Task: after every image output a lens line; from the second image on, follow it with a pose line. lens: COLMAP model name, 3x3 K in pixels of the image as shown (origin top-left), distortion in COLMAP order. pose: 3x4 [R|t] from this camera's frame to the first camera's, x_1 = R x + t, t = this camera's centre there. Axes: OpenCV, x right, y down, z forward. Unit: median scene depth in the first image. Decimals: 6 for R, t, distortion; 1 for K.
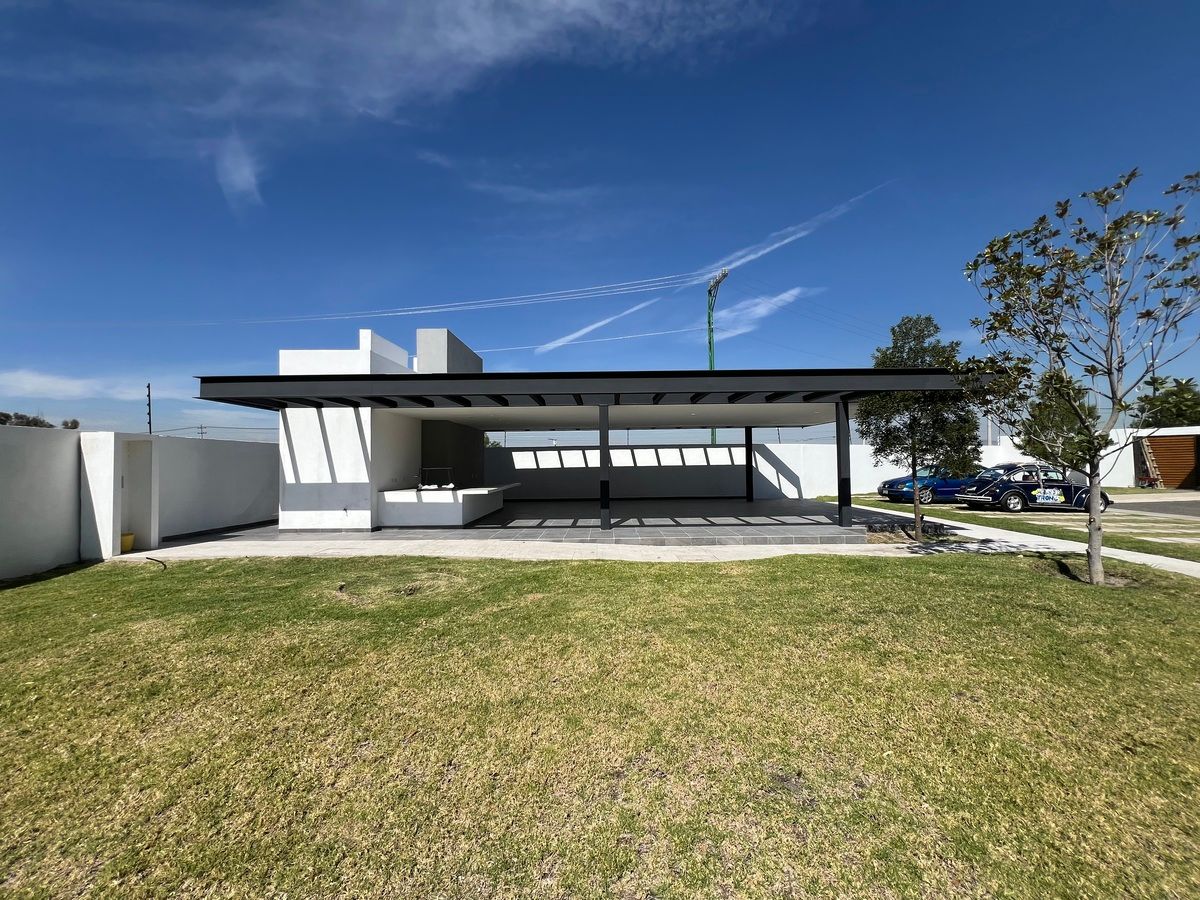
lens RADIAL K [[490.5, 0, 601.9], [0, 490.5, 439.8], [0, 0, 1]] dist [-0.001318, -0.000585]
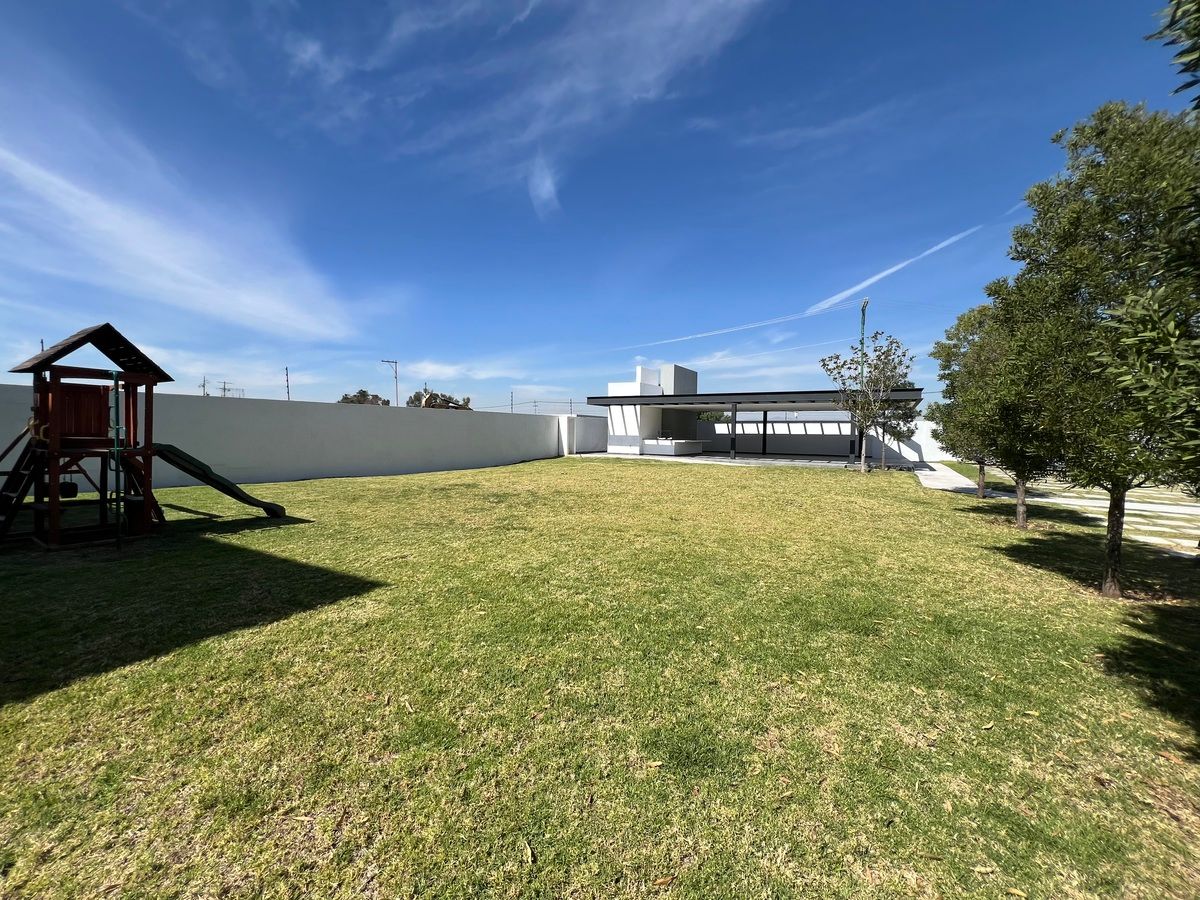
lens RADIAL K [[490.5, 0, 598.1], [0, 490.5, 449.9], [0, 0, 1]] dist [-0.001318, -0.000585]
pose [[0.864048, 0.044591, -0.501431, 0.457402], [-0.002341, 0.996414, 0.084576, -0.039248], [0.503404, -0.071904, 0.861054, -0.960191]]
